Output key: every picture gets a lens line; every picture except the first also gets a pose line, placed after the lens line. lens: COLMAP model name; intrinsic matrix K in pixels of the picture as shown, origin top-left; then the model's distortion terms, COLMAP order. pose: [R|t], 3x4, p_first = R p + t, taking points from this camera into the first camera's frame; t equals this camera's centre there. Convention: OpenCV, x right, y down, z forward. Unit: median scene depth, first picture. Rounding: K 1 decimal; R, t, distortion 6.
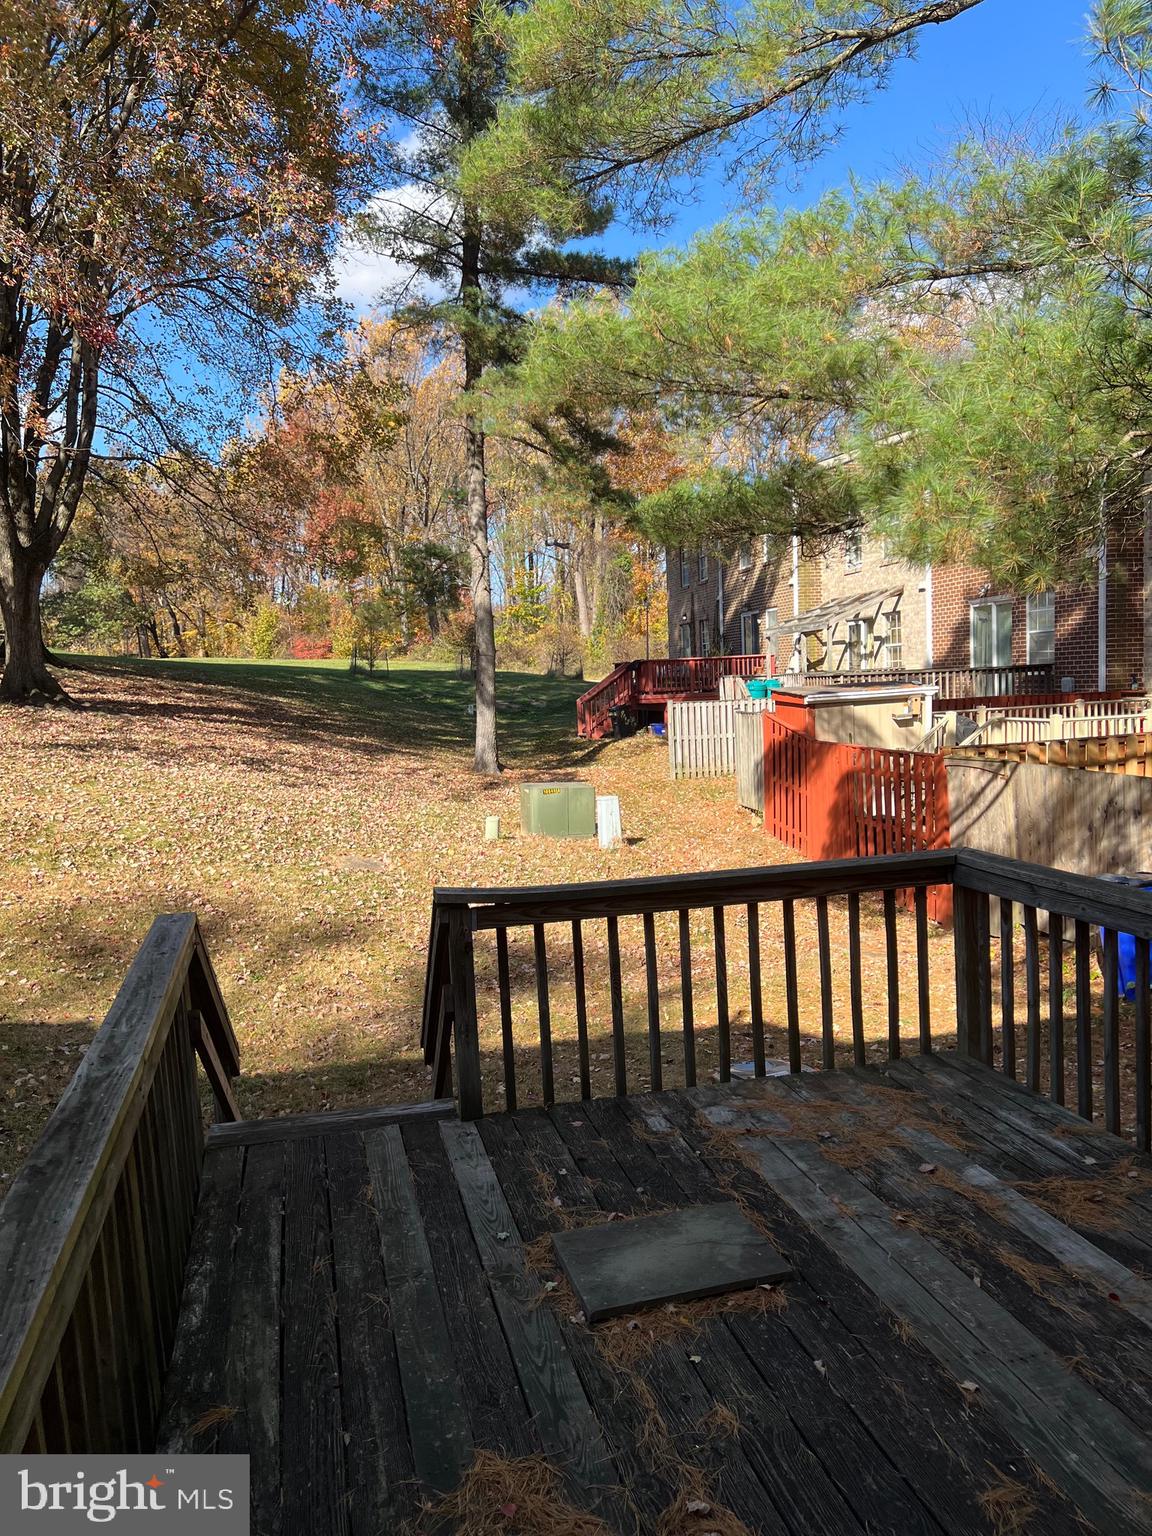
lens RADIAL K [[1150.7, 0, 575.9], [0, 1150.7, 769.7], [0, 0, 1]] dist [0.045056, -0.015056]
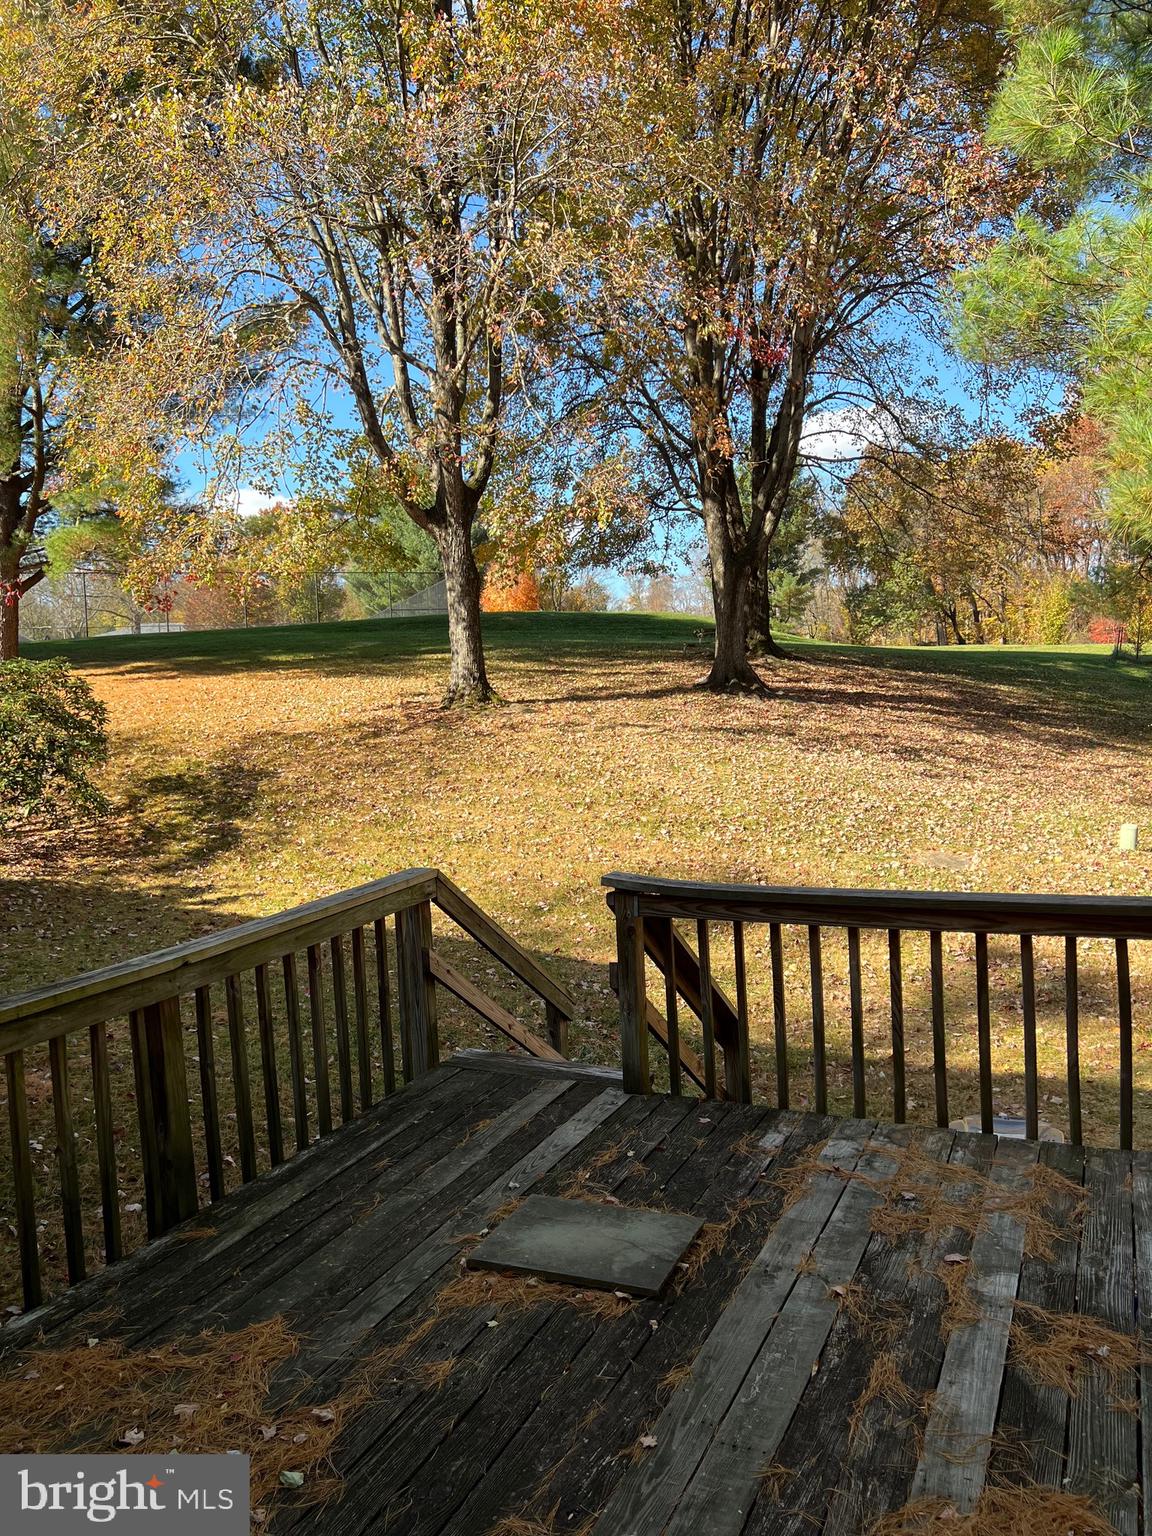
lens RADIAL K [[1150.7, 0, 575.7], [0, 1150.7, 770.4], [0, 0, 1]] dist [0.045056, -0.015056]
pose [[0.774970, 0.051397, -0.629904, 0.508226], [-0.043718, 0.998660, 0.027700, -0.019870], [0.630484, 0.006071, 0.776179, 0.139125]]
